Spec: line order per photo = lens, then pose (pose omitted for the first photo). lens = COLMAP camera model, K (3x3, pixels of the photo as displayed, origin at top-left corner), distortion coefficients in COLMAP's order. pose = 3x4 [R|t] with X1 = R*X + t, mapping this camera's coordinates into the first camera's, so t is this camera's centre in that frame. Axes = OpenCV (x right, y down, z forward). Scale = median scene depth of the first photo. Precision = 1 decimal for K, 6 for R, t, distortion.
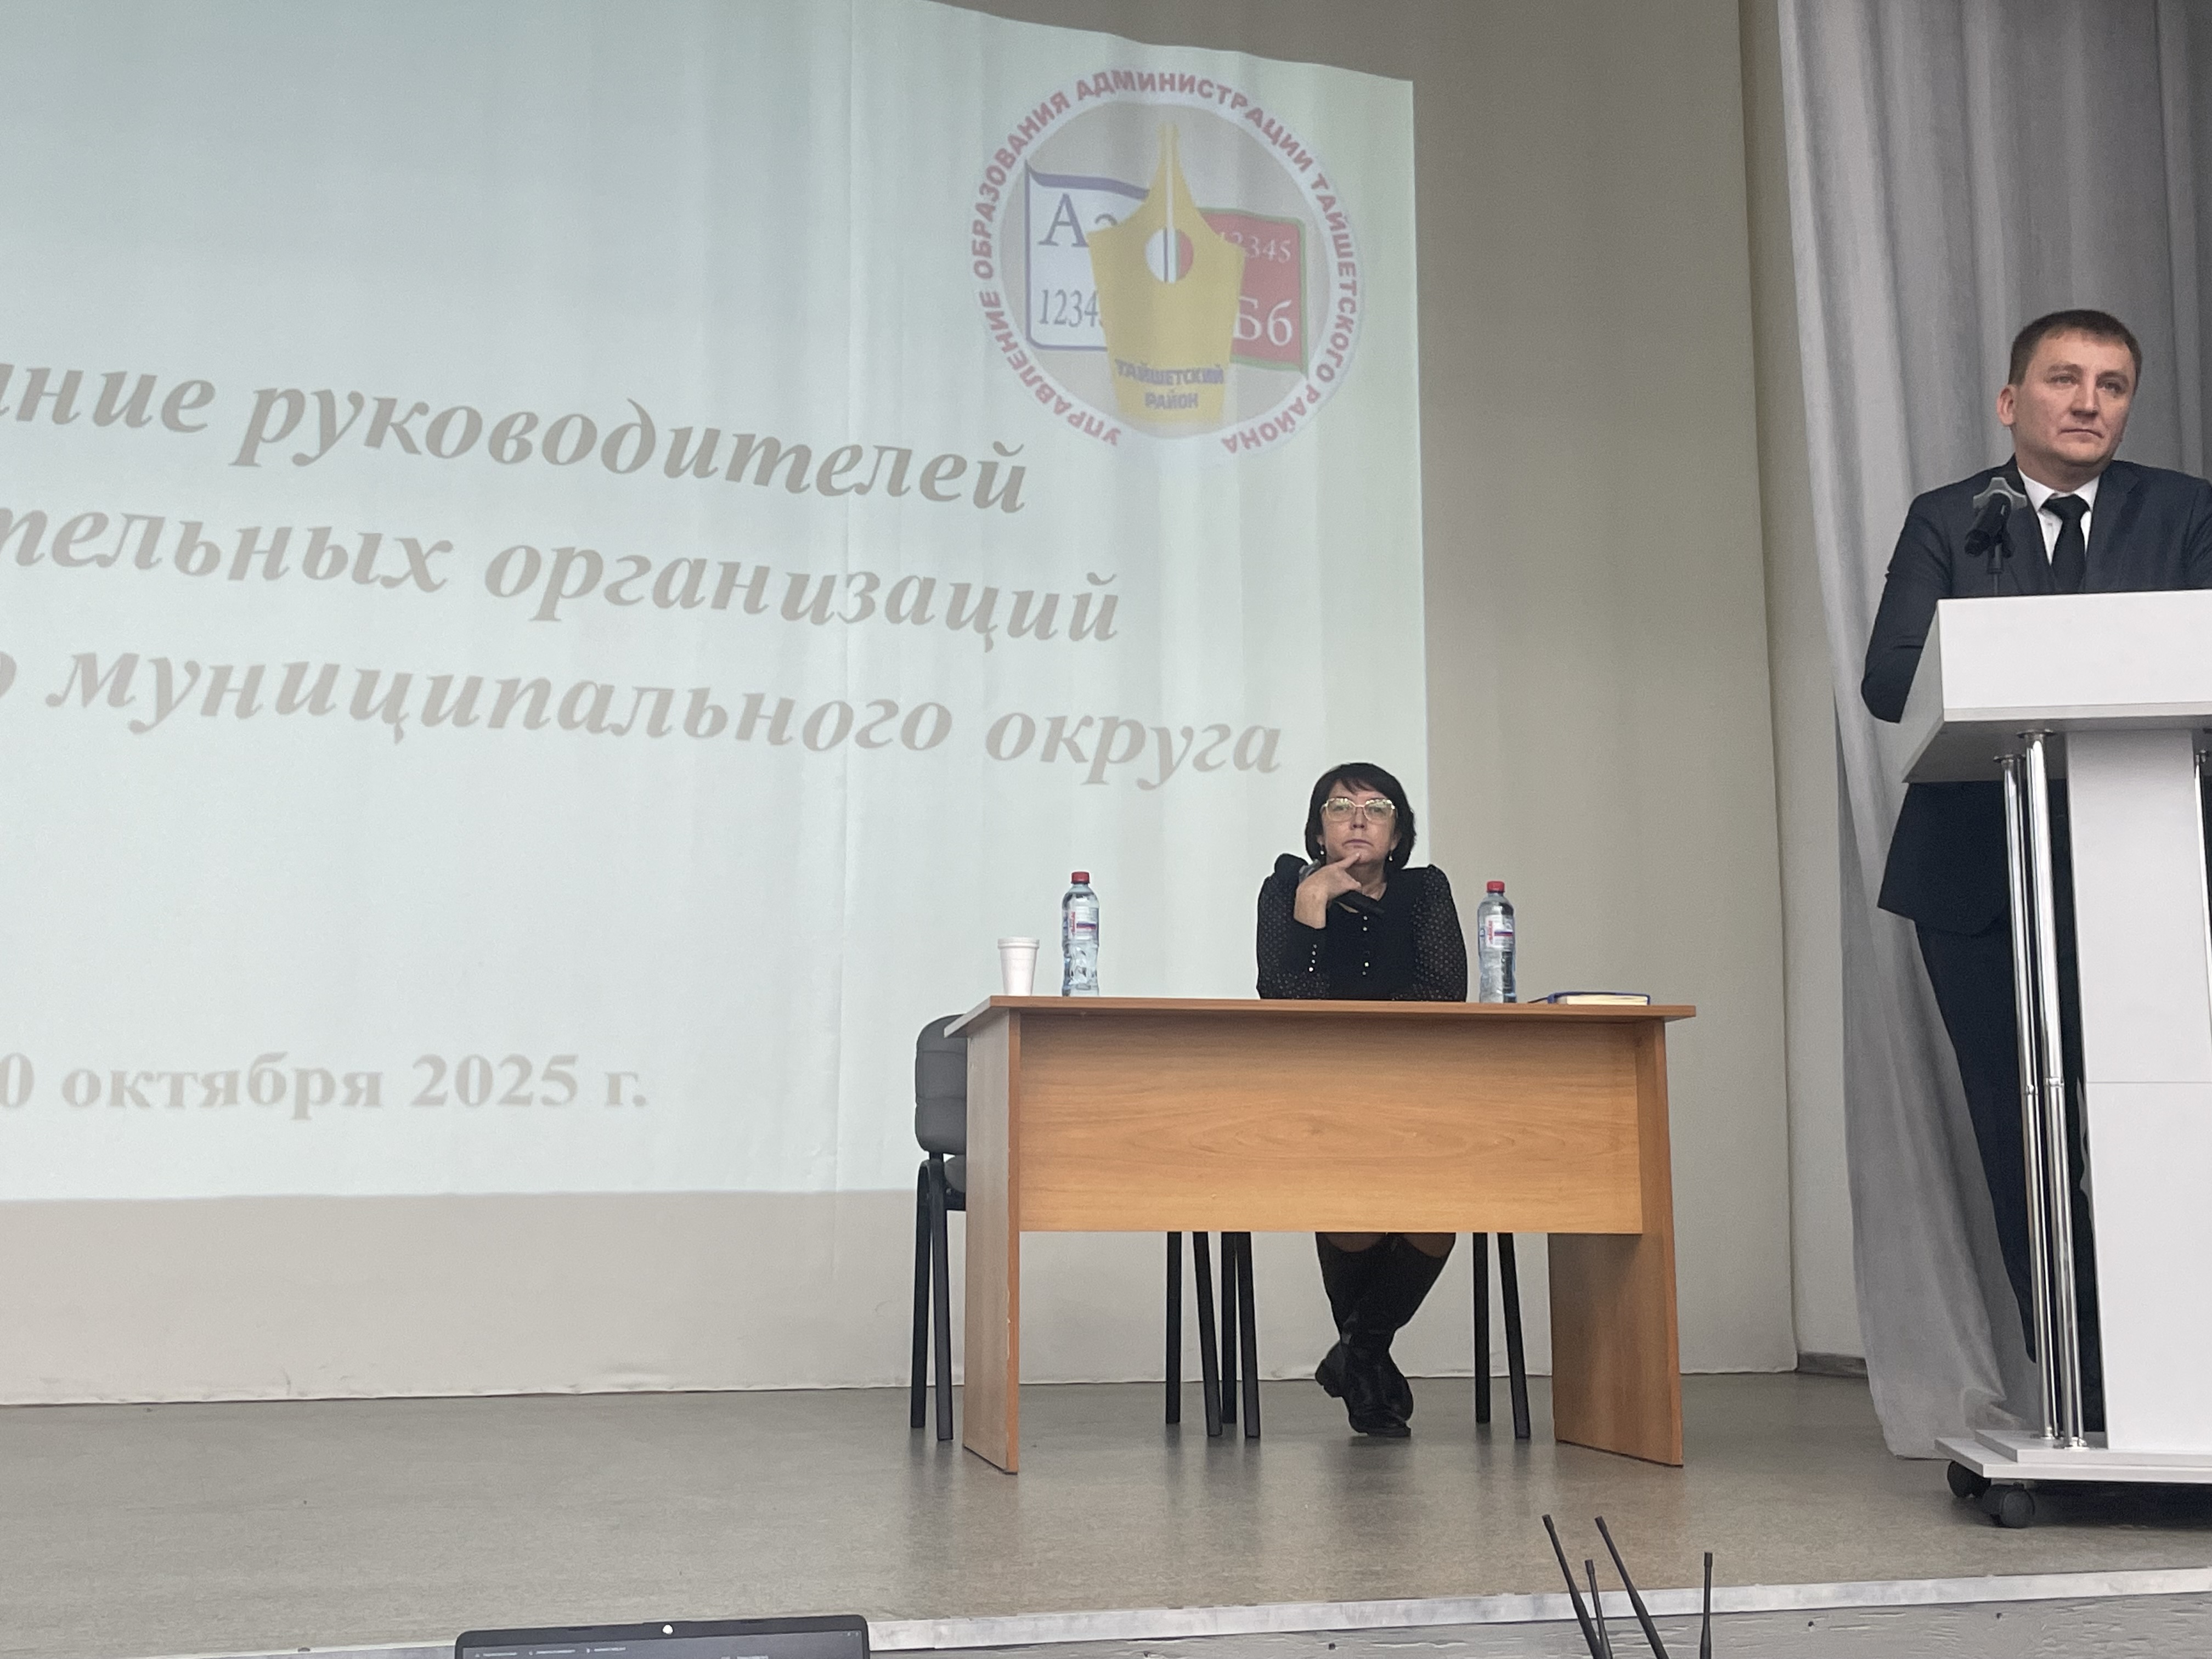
lens RADIAL K [[2648.2, 0, 1104.6], [0, 2648.2, 815.6], [0, 0, 1]] dist [0.065272, 0.000000]
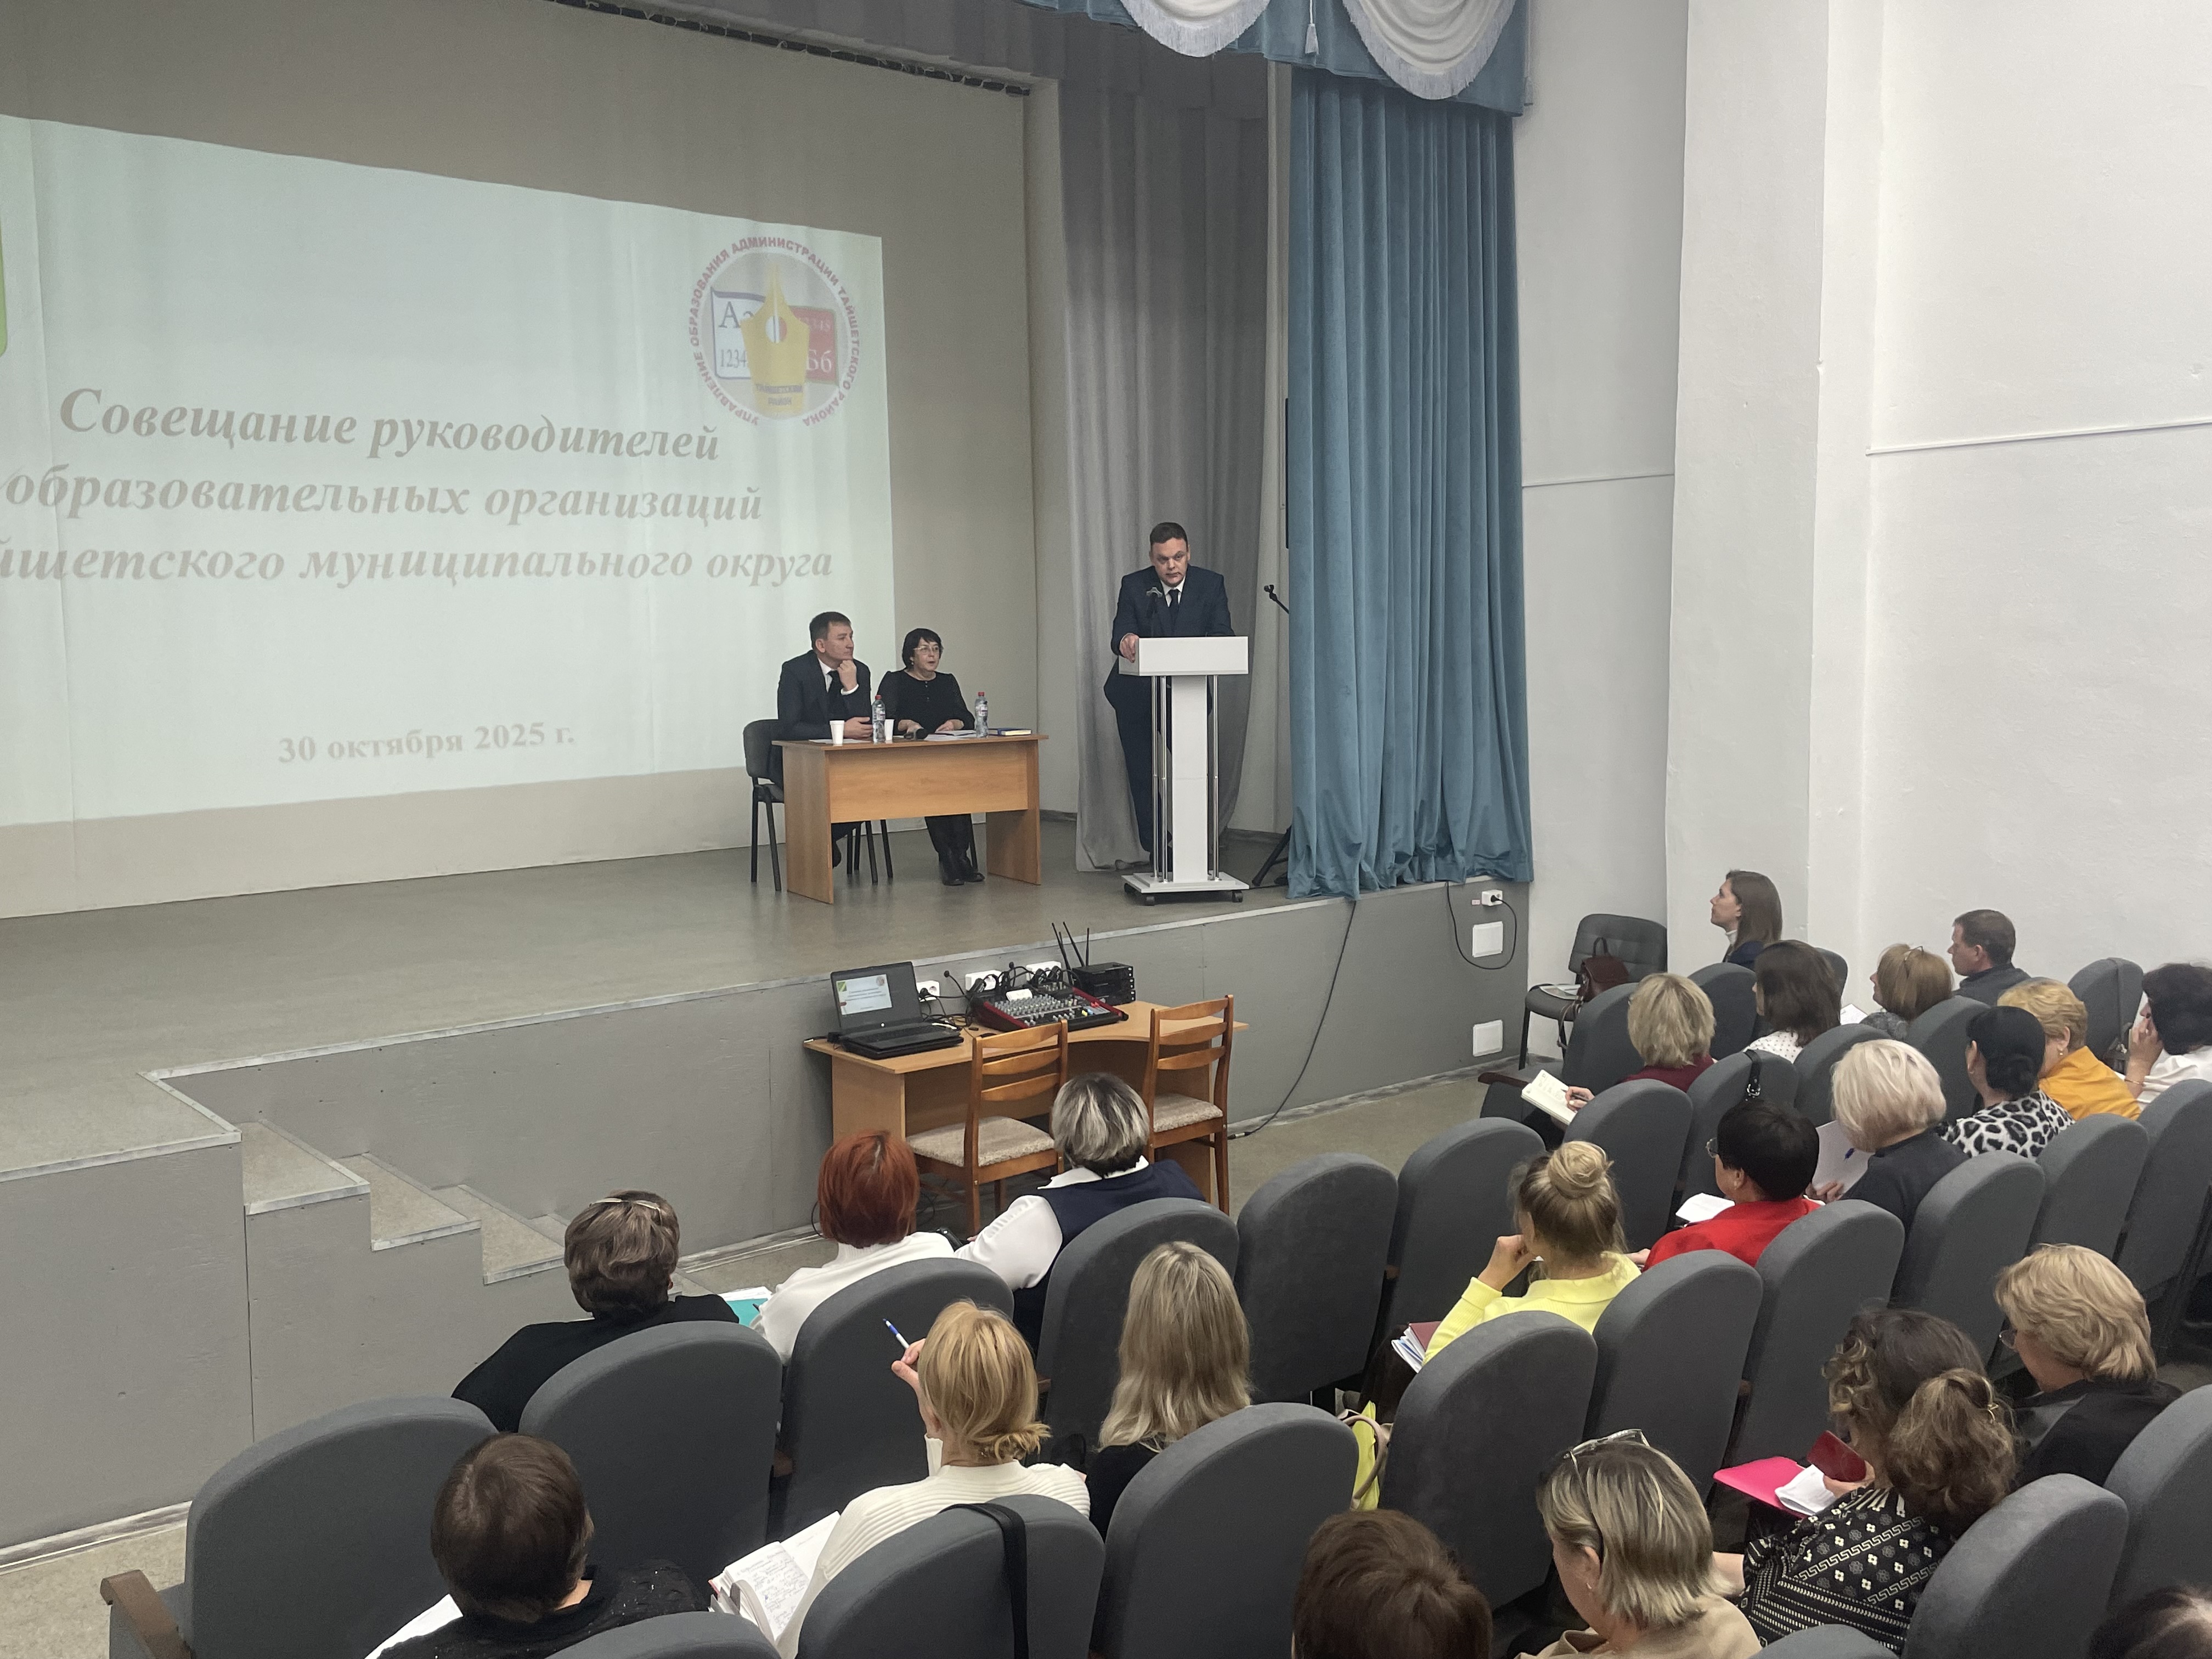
lens RADIAL K [[1889.9, 0, 1099.6], [0, 1889.9, 831.3], [0, 0, 1]] dist [0.026718, -0.021385]
pose [[0.944674, -0.052554, 0.323774, -0.283677], [-0.031810, 0.967750, 0.249895, -0.243355], [-0.326465, -0.246369, 0.912536, -0.665680]]
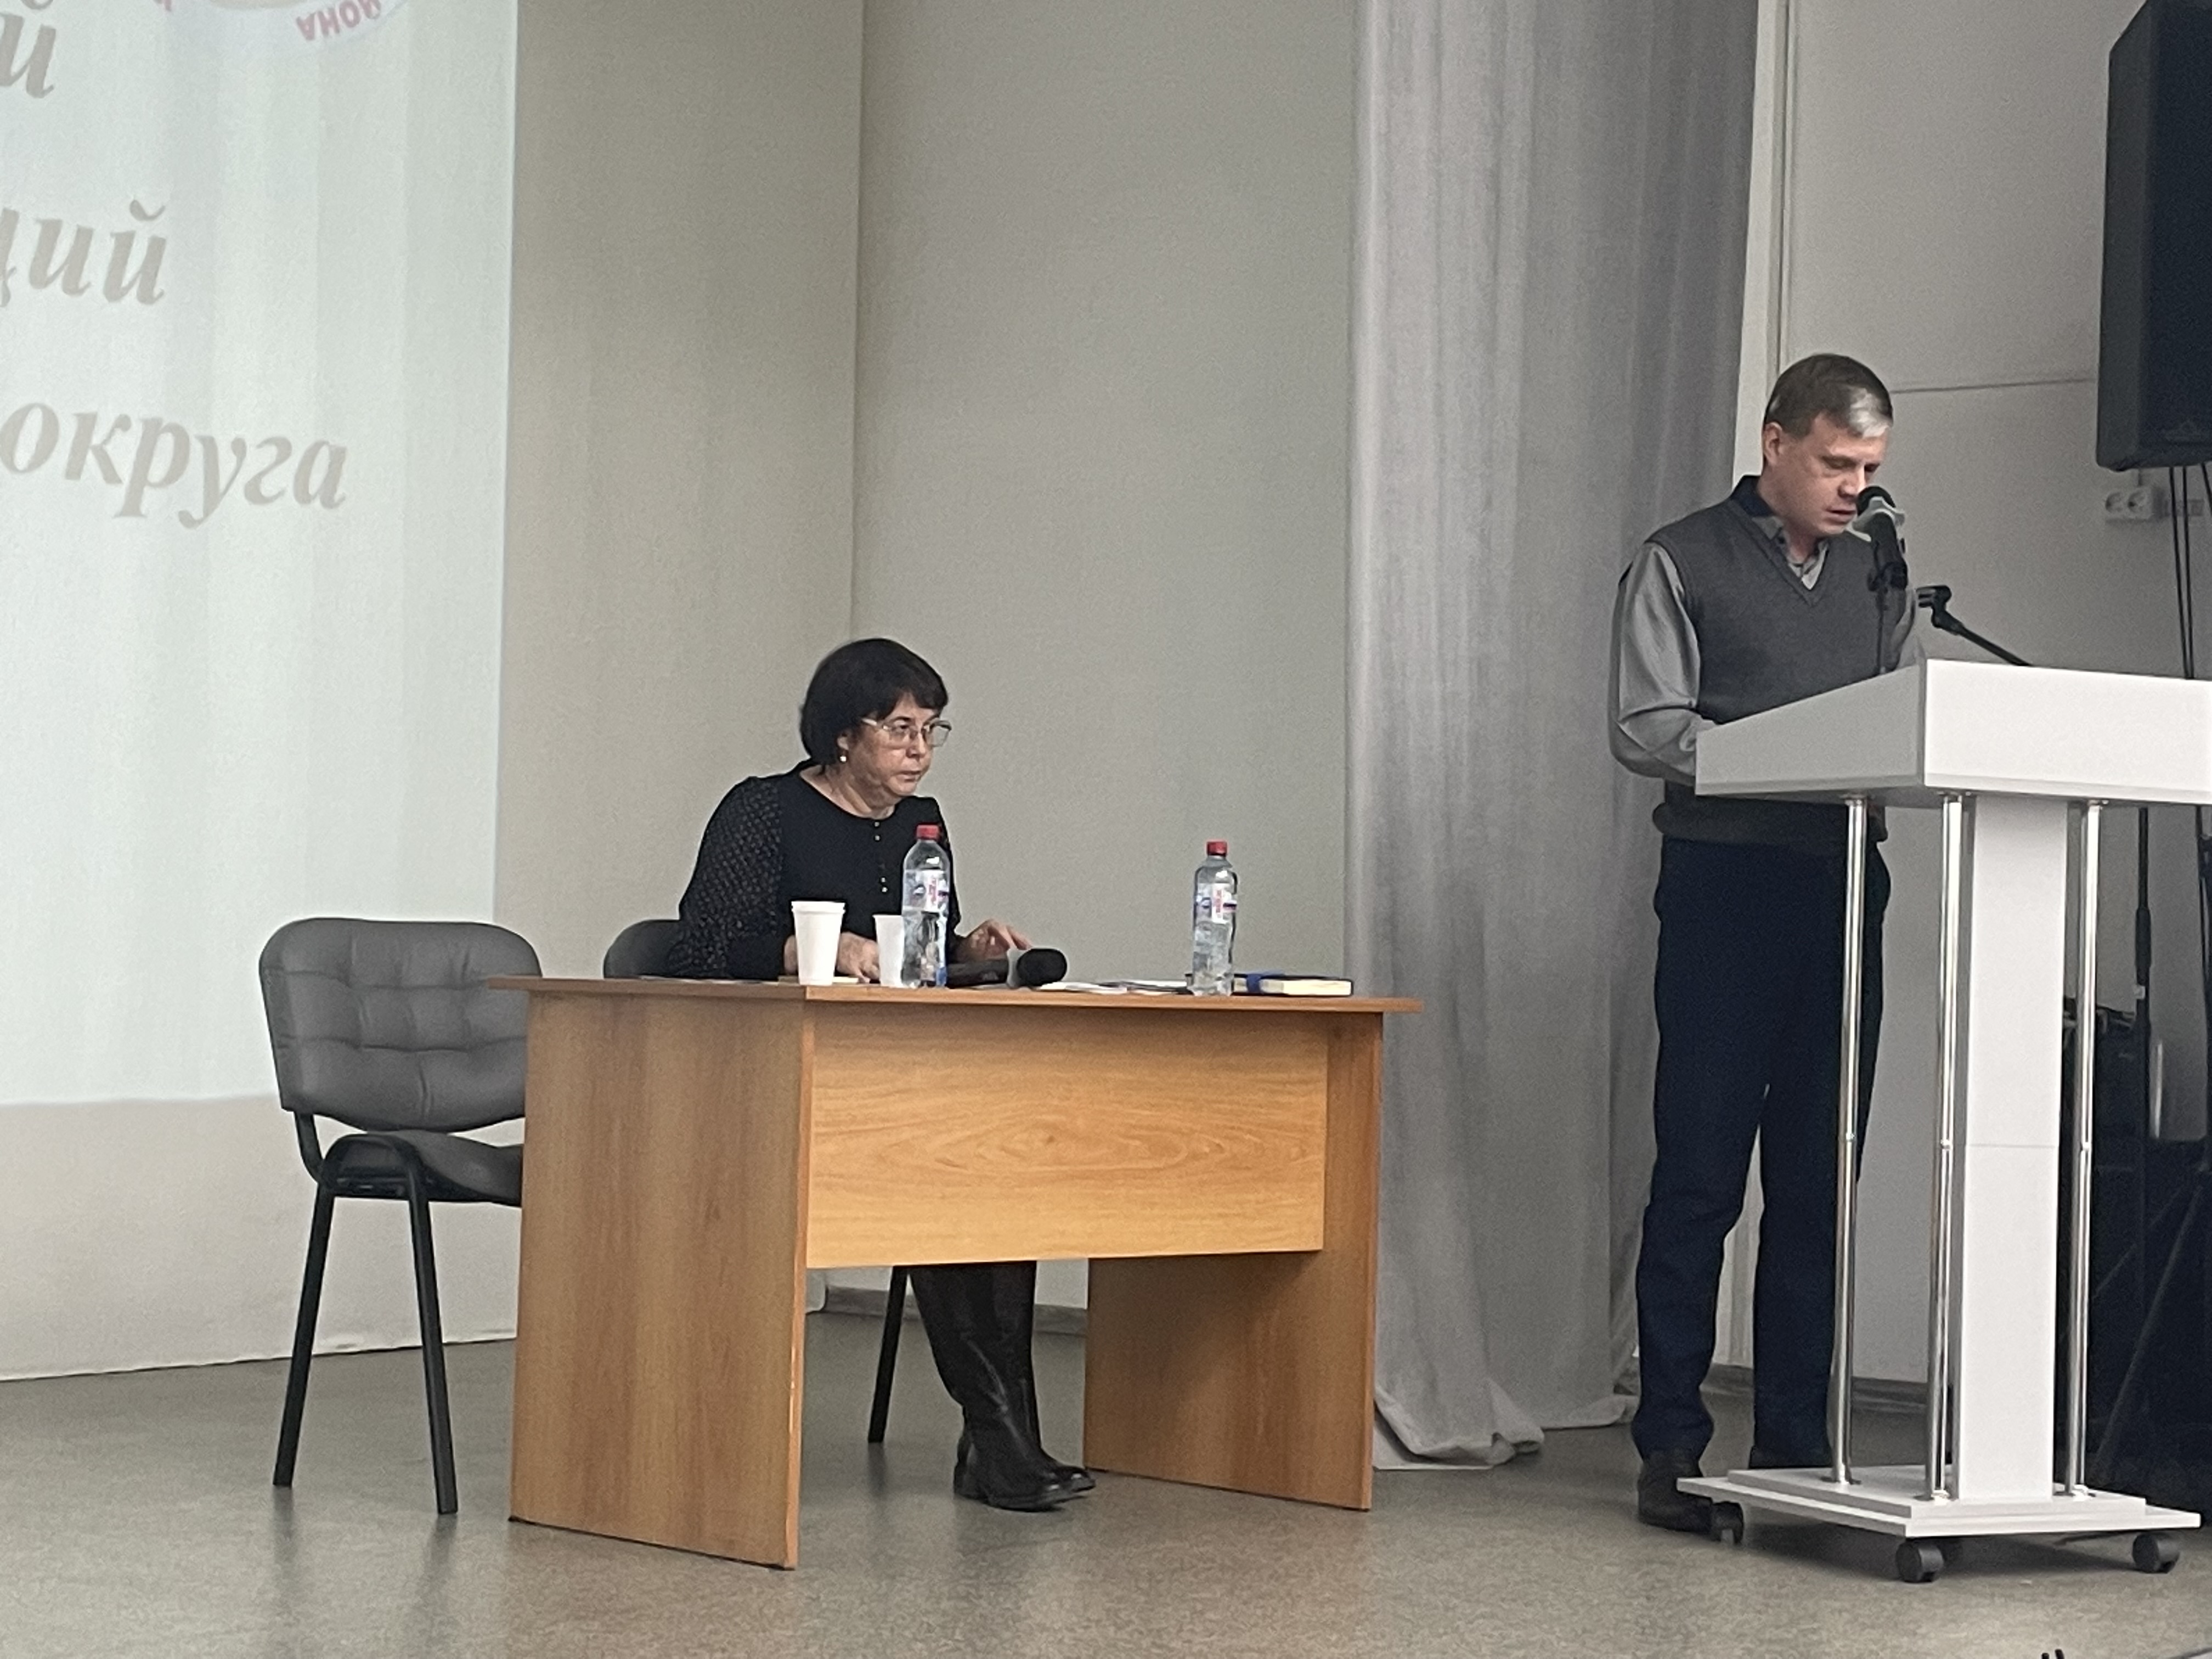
lens RADIAL K [[4280.9, 0, 1118.9], [0, 4280.9, 839.0], [0, 0, 1]] dist [0.018599, 0.000000]
pose [[0.821258, 0.041117, 0.569074, -0.468472], [-0.118040, 0.988066, 0.098959, -0.077080], [-0.558214, -0.148444, 0.816310, -0.070069]]
